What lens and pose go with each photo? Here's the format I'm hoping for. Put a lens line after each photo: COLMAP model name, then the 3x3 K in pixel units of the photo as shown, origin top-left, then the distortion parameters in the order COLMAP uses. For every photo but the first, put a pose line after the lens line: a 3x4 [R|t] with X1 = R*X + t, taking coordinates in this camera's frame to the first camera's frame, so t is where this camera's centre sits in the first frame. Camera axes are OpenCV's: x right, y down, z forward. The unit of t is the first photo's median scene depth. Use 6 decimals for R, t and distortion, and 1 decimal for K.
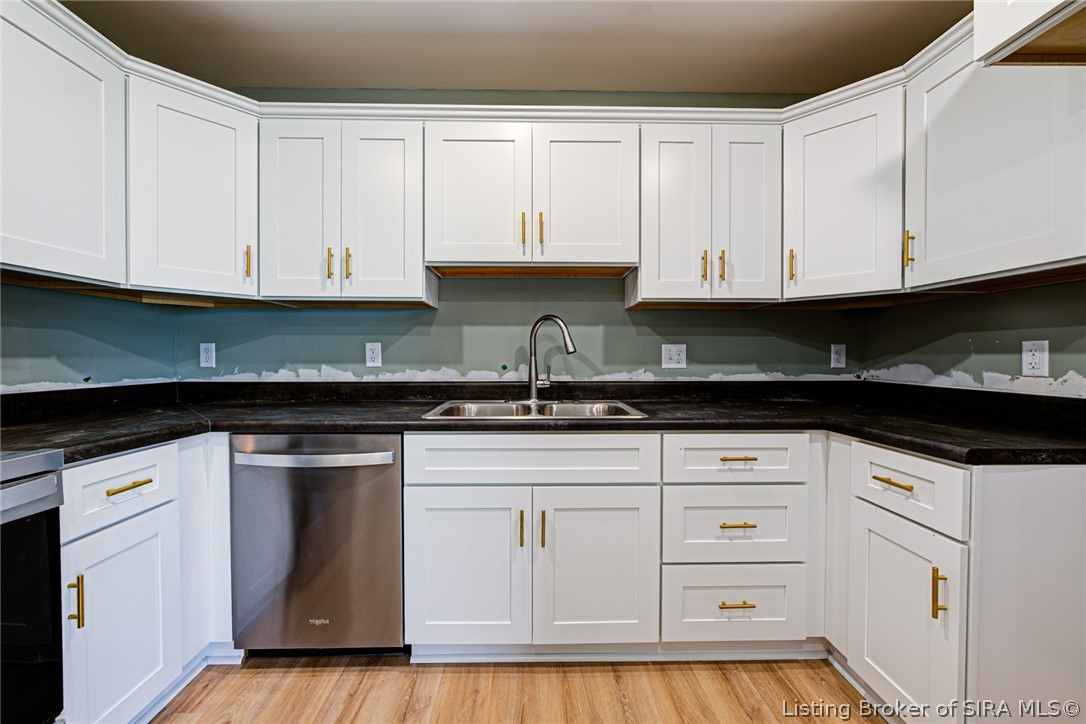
lens RADIAL K [[431.3, 0, 539.0], [0, 431.3, 362.0], [0, 0, 1]] dist [-0.009692, 0.002150]
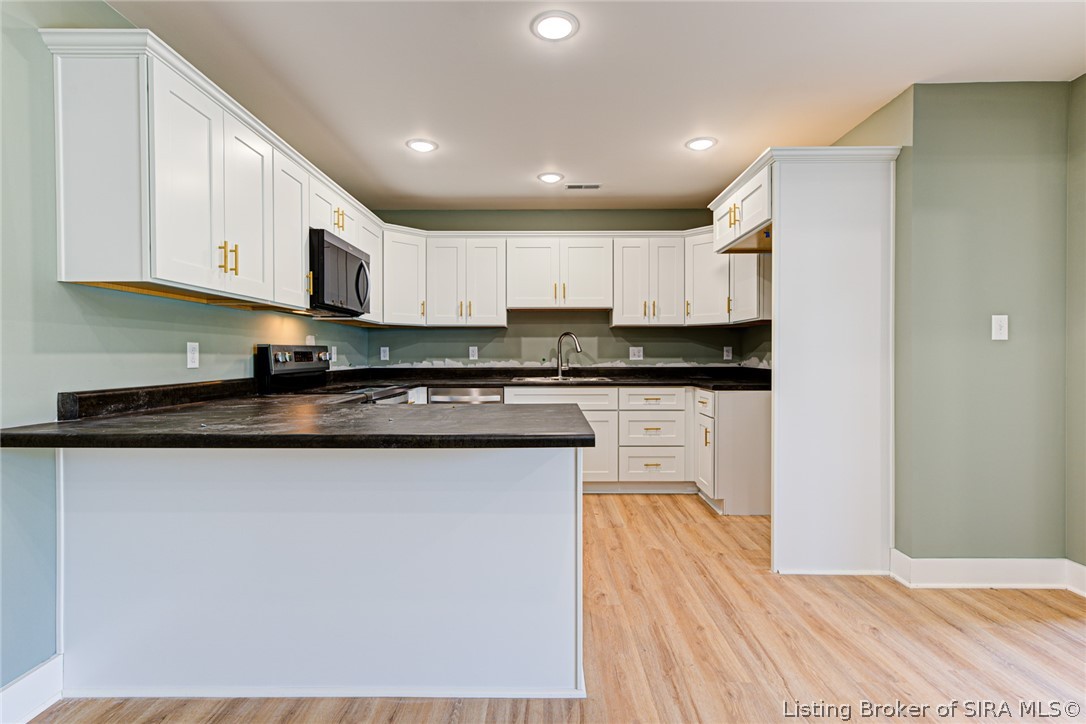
lens RADIAL K [[522.2, 0, 540.9], [0, 522.2, 361.3], [0, 0, 1]] dist [0.003797, 0.003360]
pose [[0.999603, -0.002423, -0.028056, -0.035729], [0.002374, 0.999996, -0.001778, 0.026959], [0.028060, 0.001711, 0.999605, -1.462202]]
